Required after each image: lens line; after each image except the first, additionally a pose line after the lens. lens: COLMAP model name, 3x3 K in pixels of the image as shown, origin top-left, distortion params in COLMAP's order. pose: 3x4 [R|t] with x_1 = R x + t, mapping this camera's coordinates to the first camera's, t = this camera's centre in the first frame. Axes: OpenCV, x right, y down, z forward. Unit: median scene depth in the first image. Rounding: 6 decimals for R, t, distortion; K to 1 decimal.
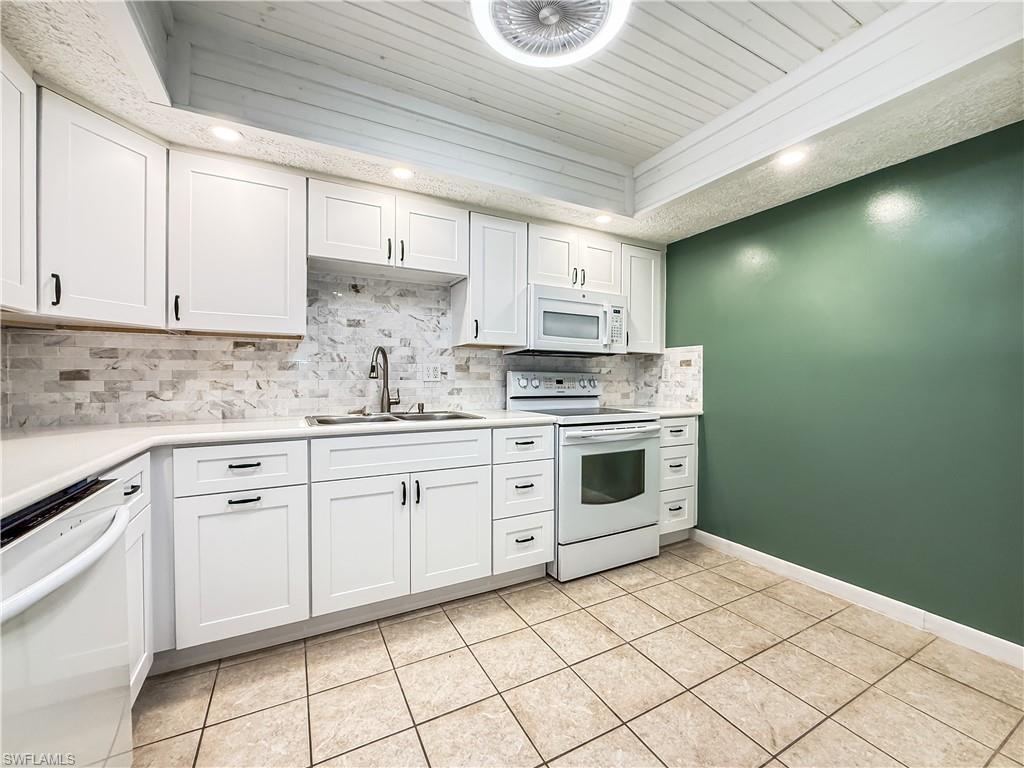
lens RADIAL K [[417.2, 0, 506.9], [0, 417.2, 384.0], [0, 0, 1]] dist [-0.009041, 0.000804]
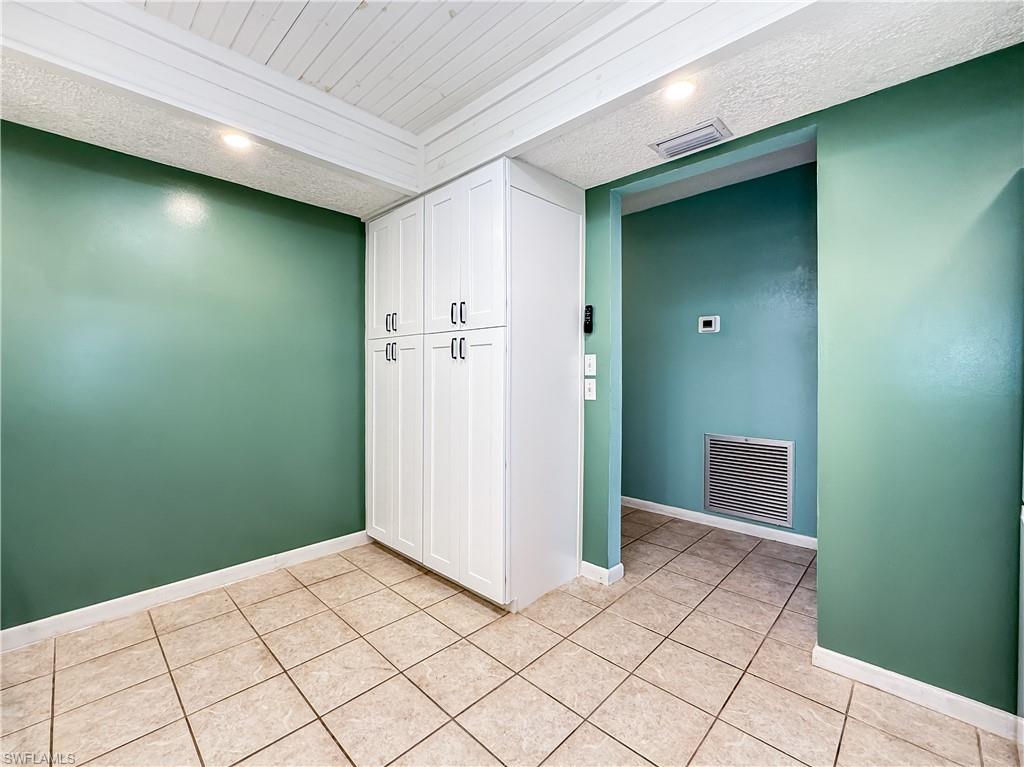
lens RADIAL K [[432.8, 0, 508.7], [0, 432.8, 378.0], [0, 0, 1]] dist [-0.011845, -0.000018]
pose [[-0.316962, -0.010528, 0.948380, -0.367520], [0.006541, 0.999890, 0.013286, -0.004000], [-0.948416, 0.010415, -0.316858, 0.585832]]
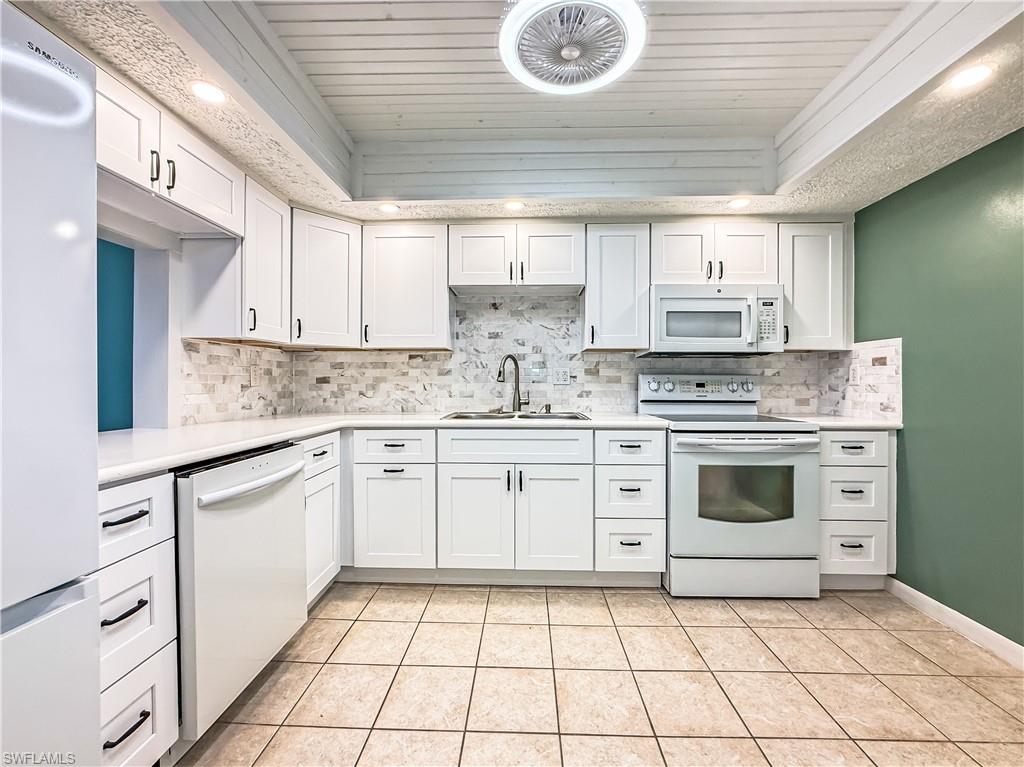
lens RADIAL K [[420.4, 0, 510.1], [0, 420.4, 381.5], [0, 0, 1]] dist [-0.007578, 0.000840]
pose [[0.869199, -0.001944, -0.494459, 0.279787], [-0.004223, 0.999927, -0.011355, -0.001227], [0.494444, 0.011958, 0.869127, -0.019240]]
